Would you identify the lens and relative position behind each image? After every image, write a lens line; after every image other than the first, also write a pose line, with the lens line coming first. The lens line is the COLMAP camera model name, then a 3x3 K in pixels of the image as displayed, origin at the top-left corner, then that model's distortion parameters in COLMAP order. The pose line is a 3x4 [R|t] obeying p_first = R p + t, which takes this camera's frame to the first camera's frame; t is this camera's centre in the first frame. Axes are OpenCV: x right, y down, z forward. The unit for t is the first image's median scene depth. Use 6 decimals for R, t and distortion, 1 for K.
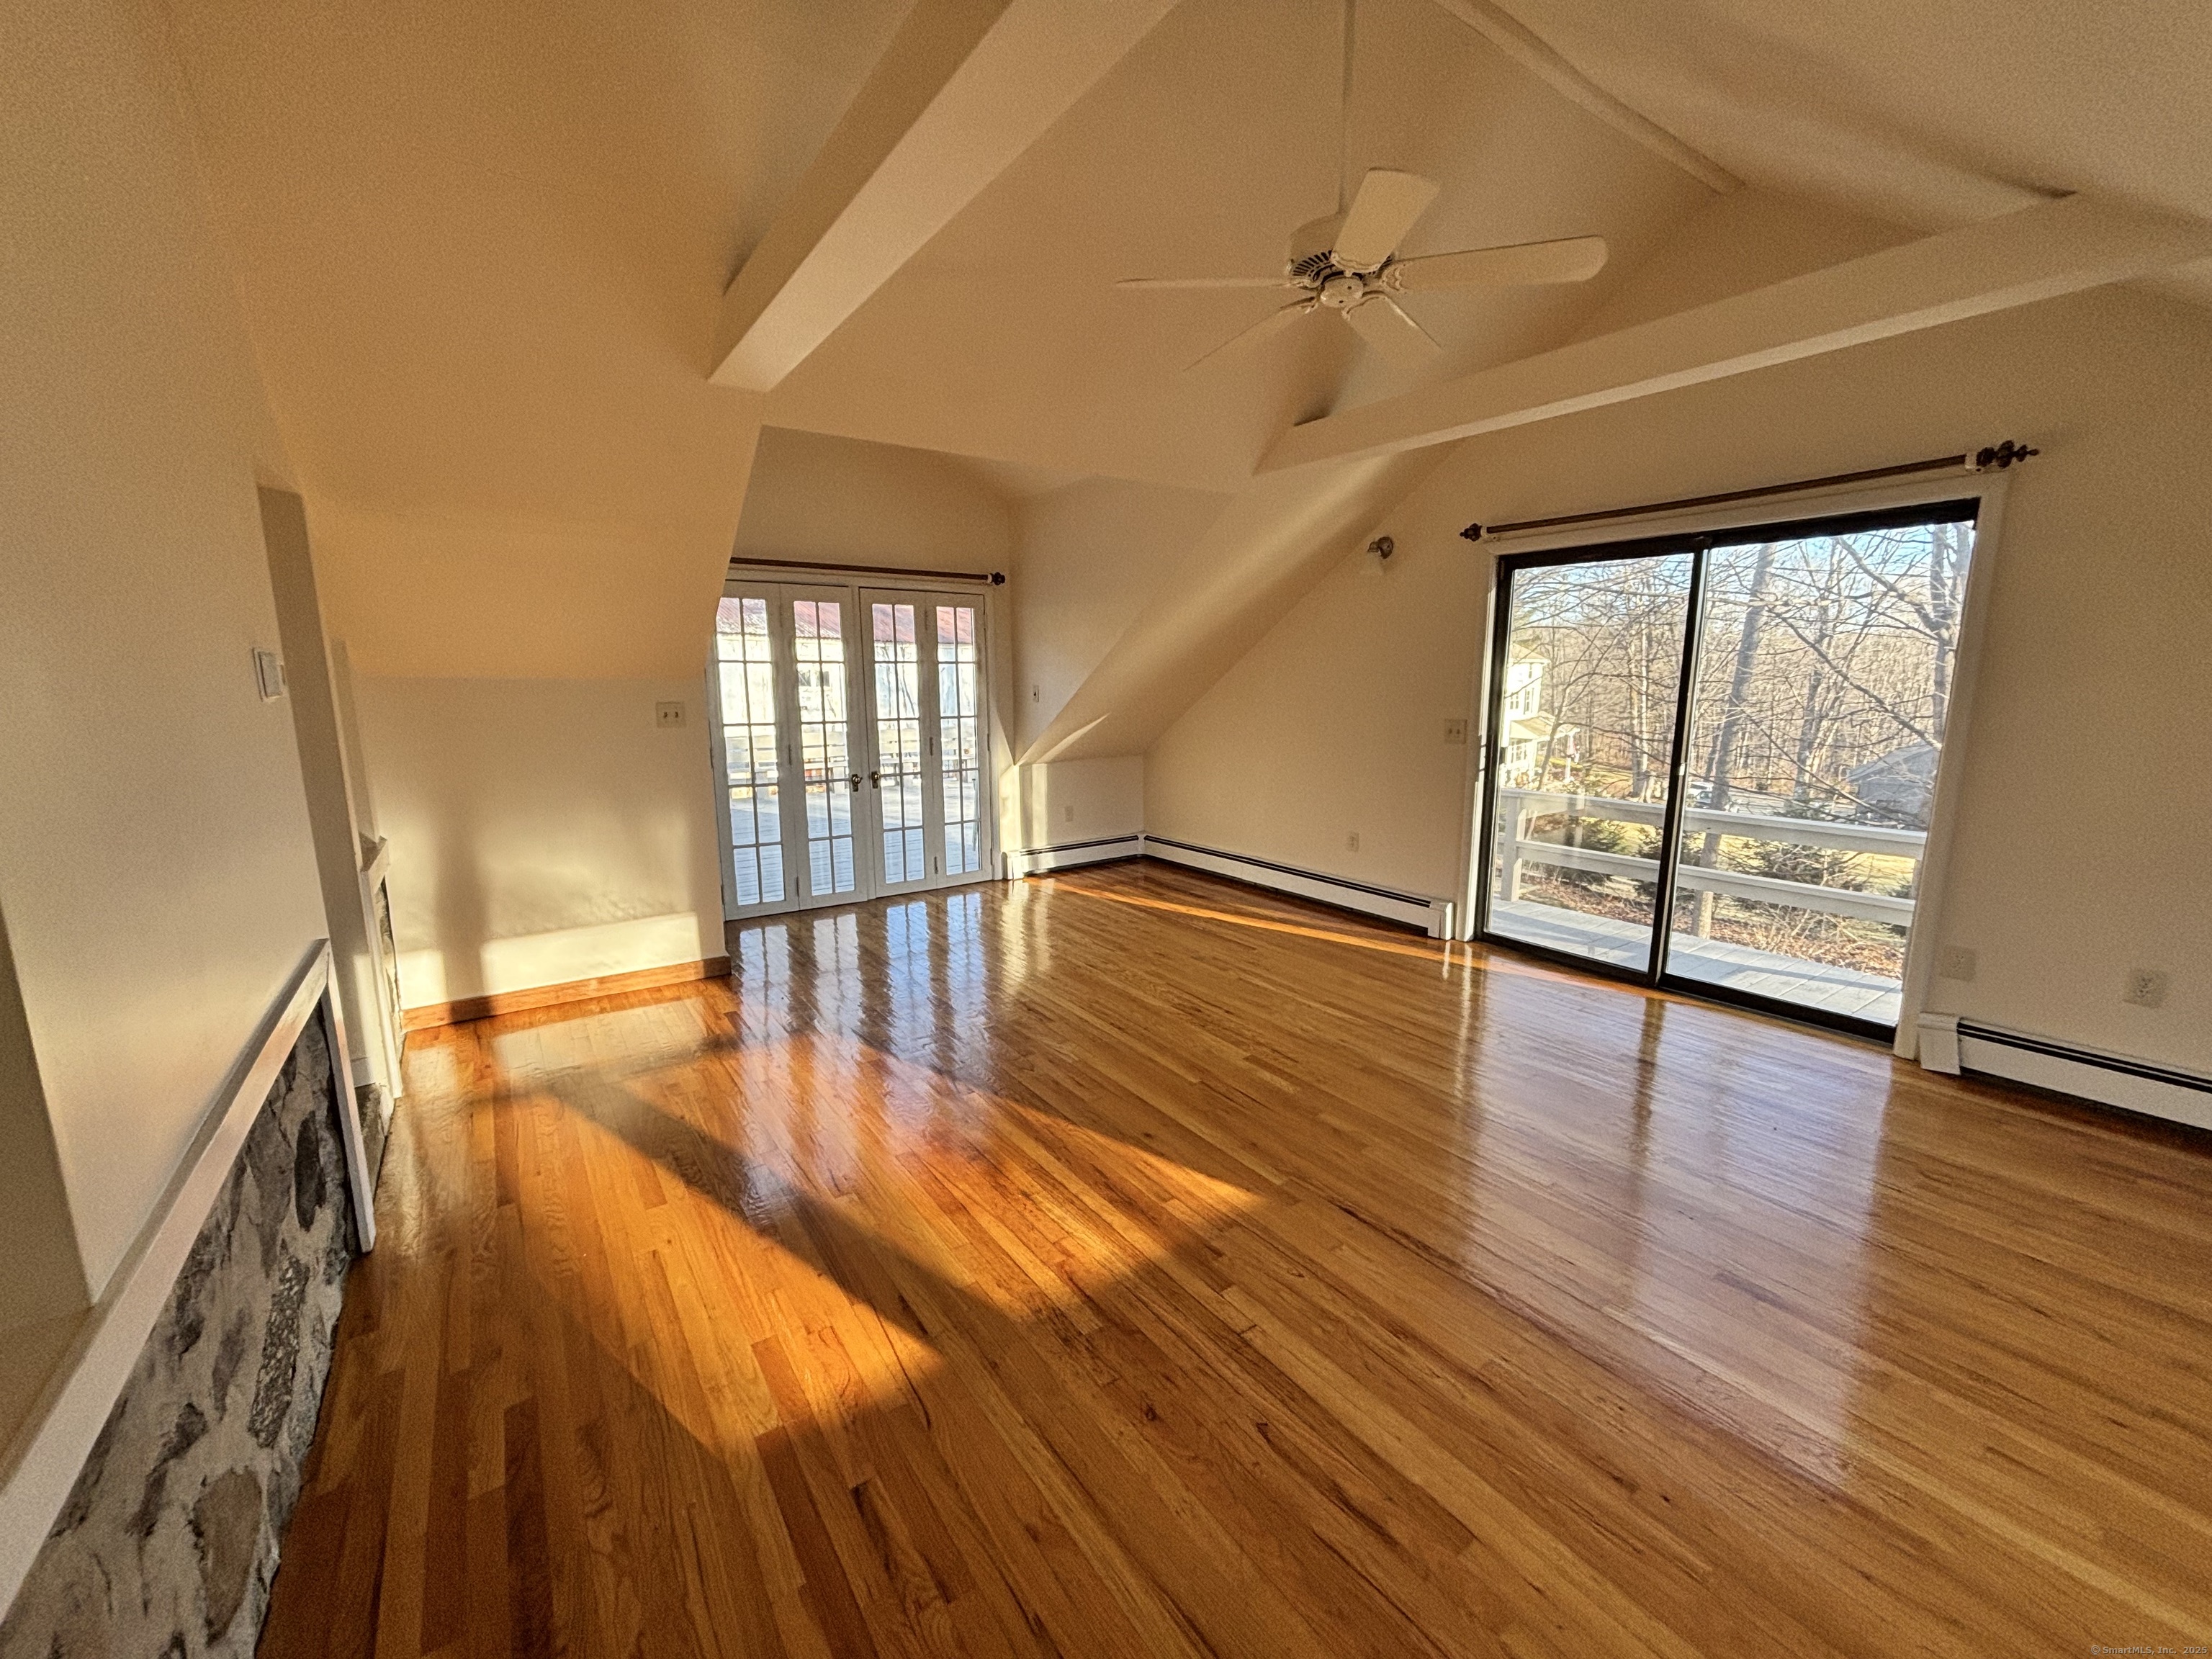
lens RADIAL K [[886.9, 0, 1099.4], [0, 886.9, 825.7], [0, 0, 1]] dist [0.010592, -0.005853]
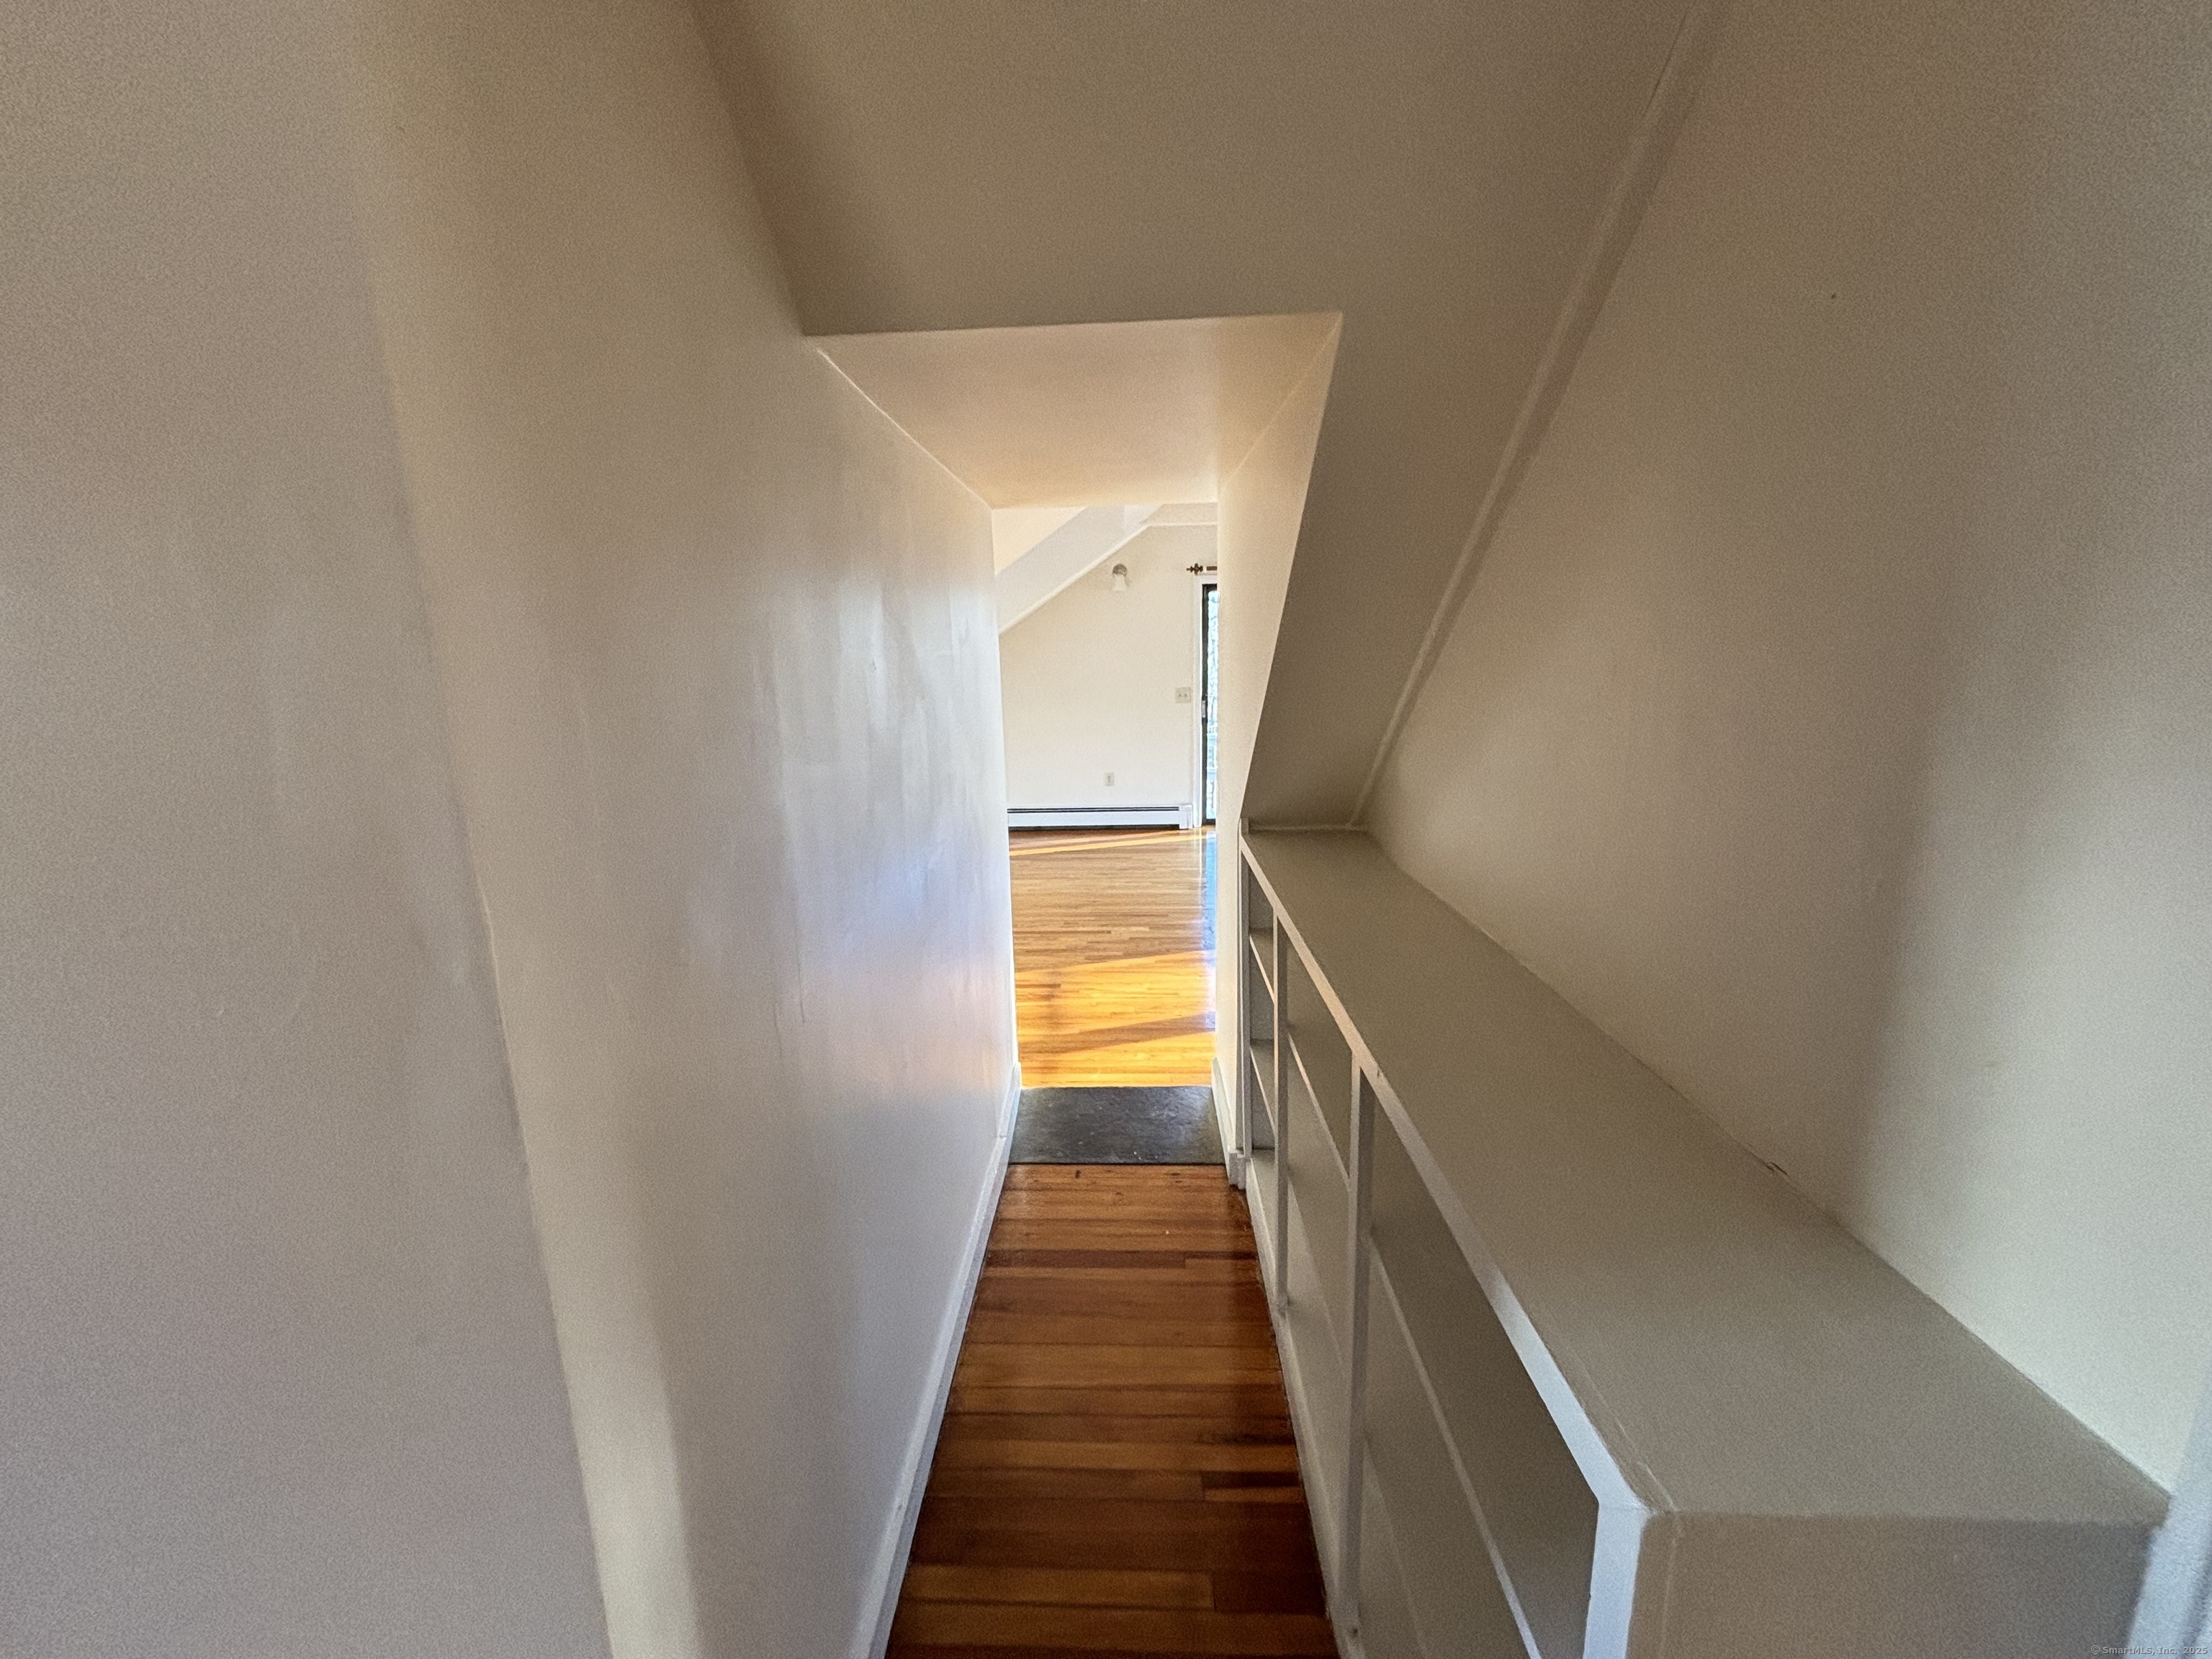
lens RADIAL K [[886.9, 0, 1099.4], [0, 886.9, 825.7], [0, 0, 1]] dist [0.010592, -0.005853]
pose [[0.601169, -0.177819, 0.779087, -1.018468], [0.158184, 0.982117, 0.102098, -0.066268], [-0.783309, 0.061861, 0.618546, 0.179560]]
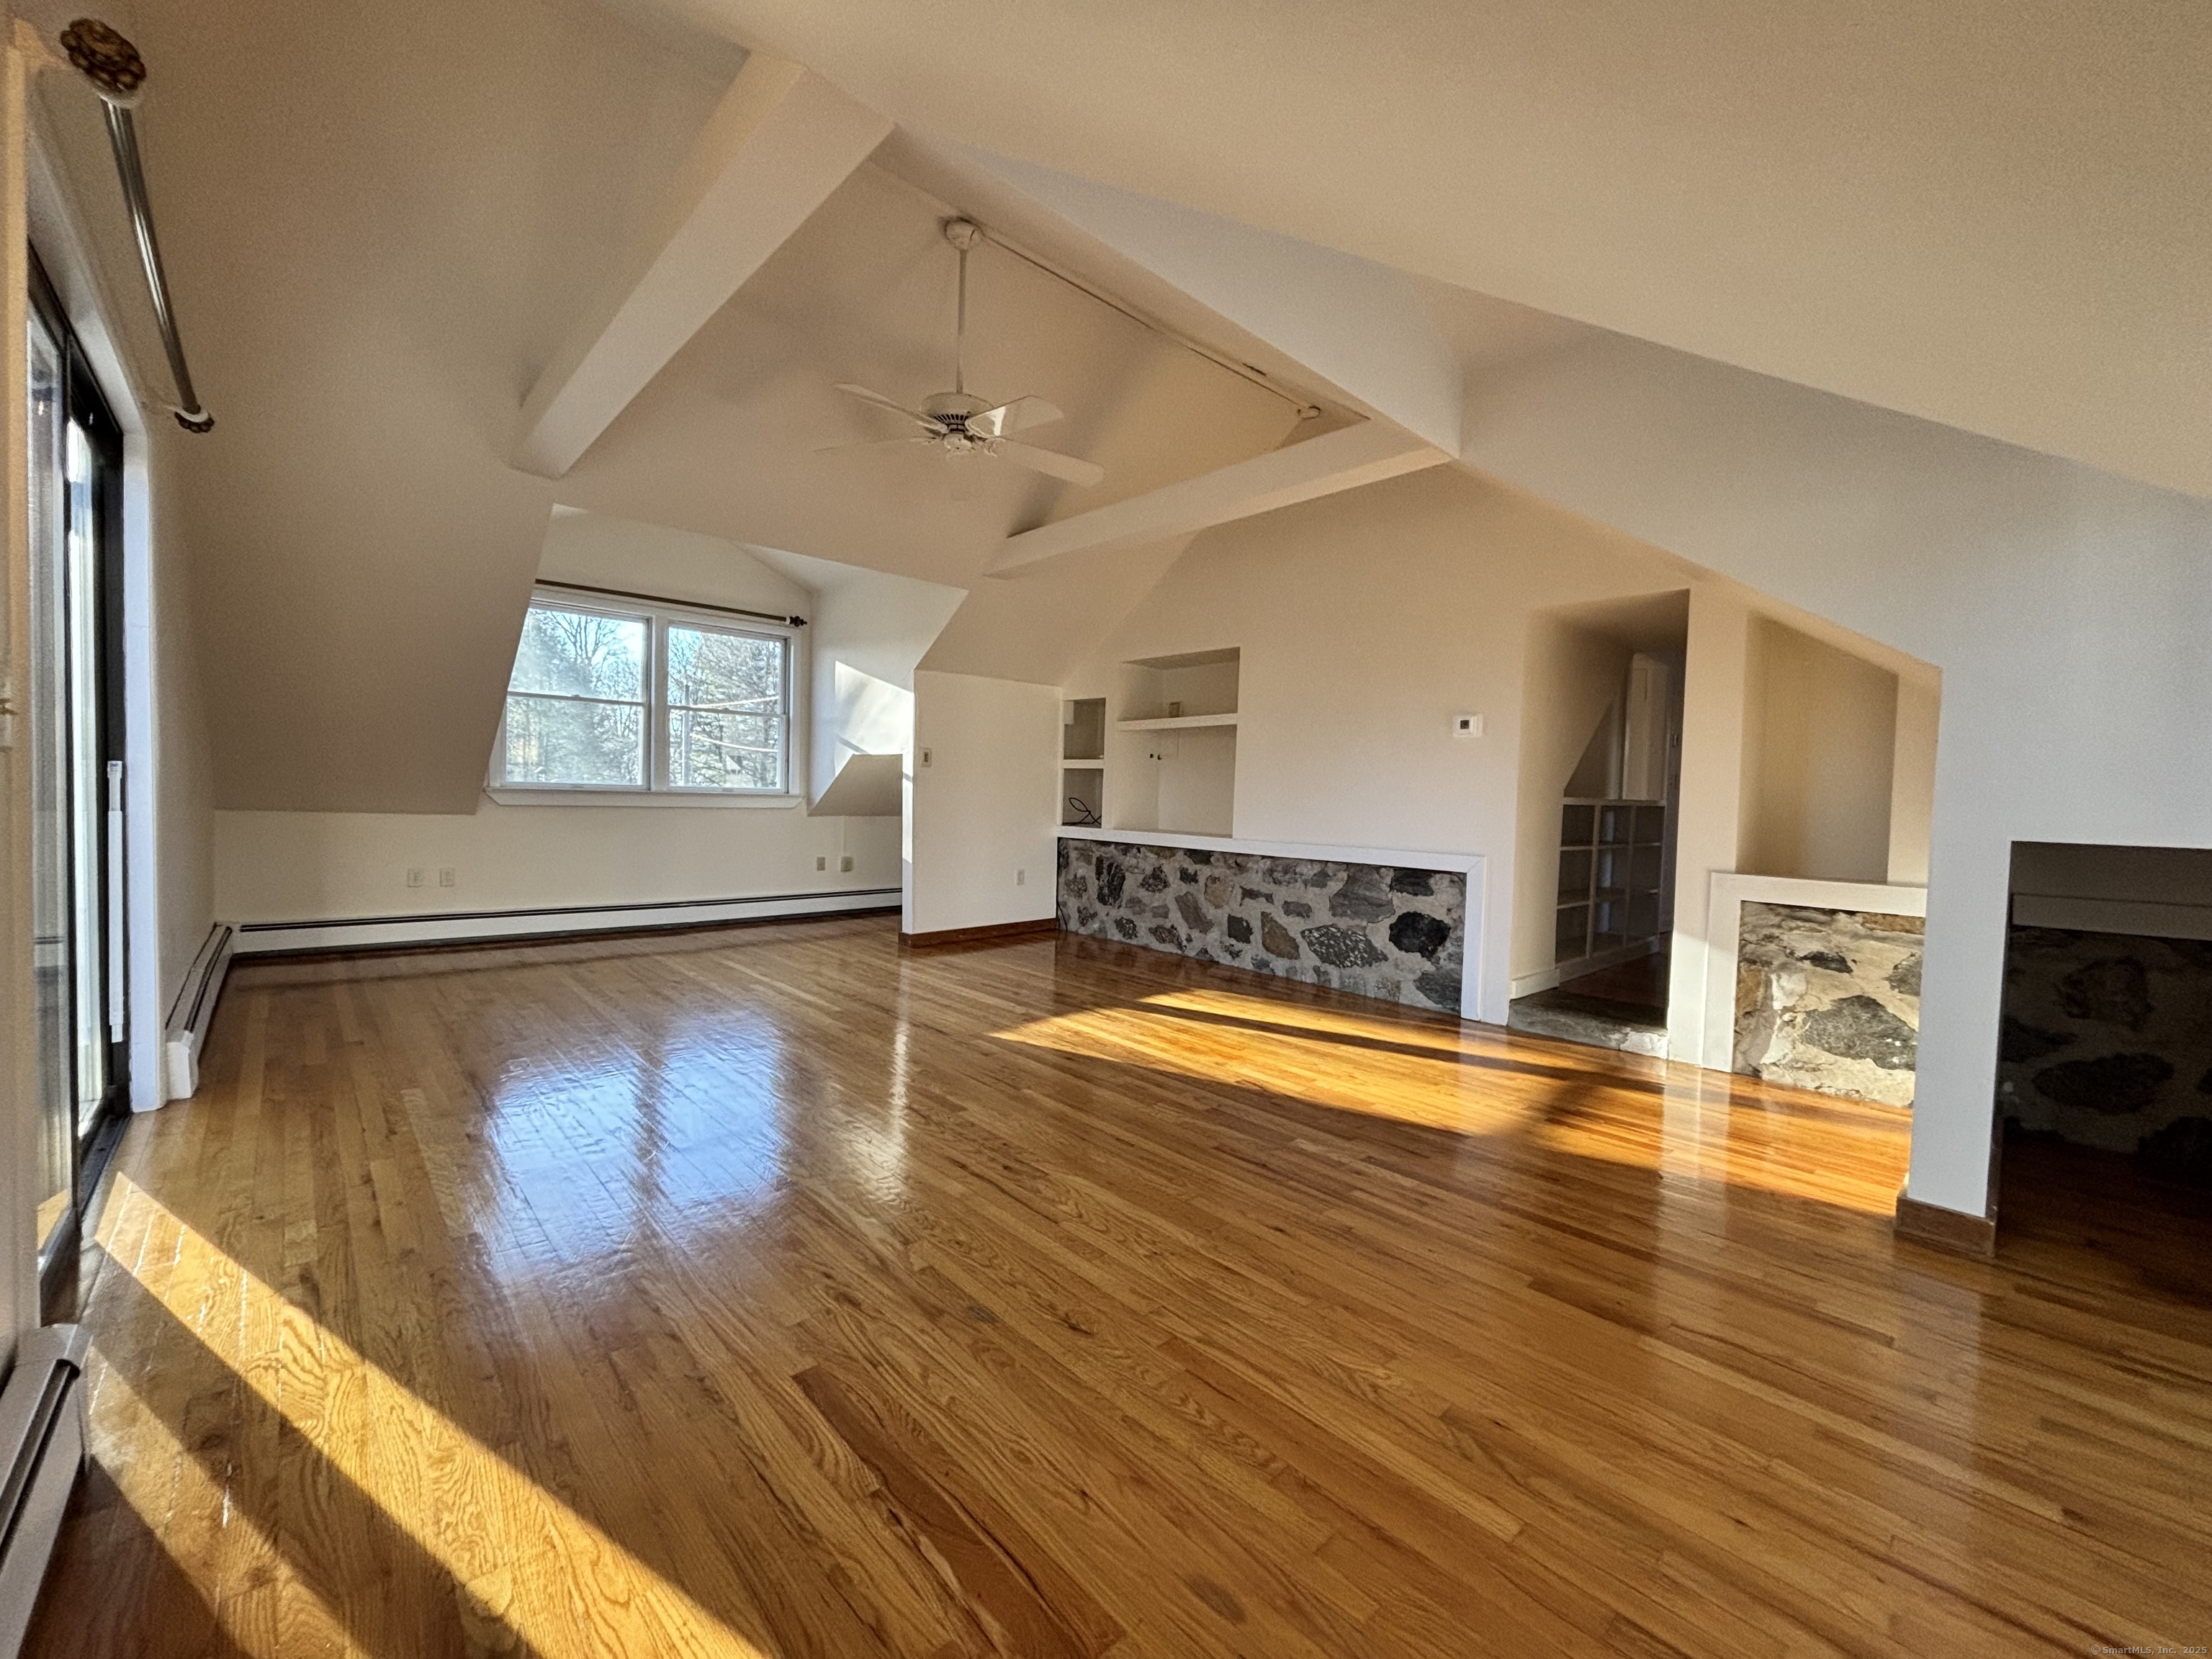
lens RADIAL K [[886.9, 0, 1099.4], [0, 886.9, 825.7], [0, 0, 1]] dist [0.010592, -0.005853]
pose [[-0.990723, -0.018447, -0.134638, 0.120978], [-0.045656, 0.978339, 0.201913, -0.149828], [0.127997, 0.206187, -0.970105, 1.402896]]
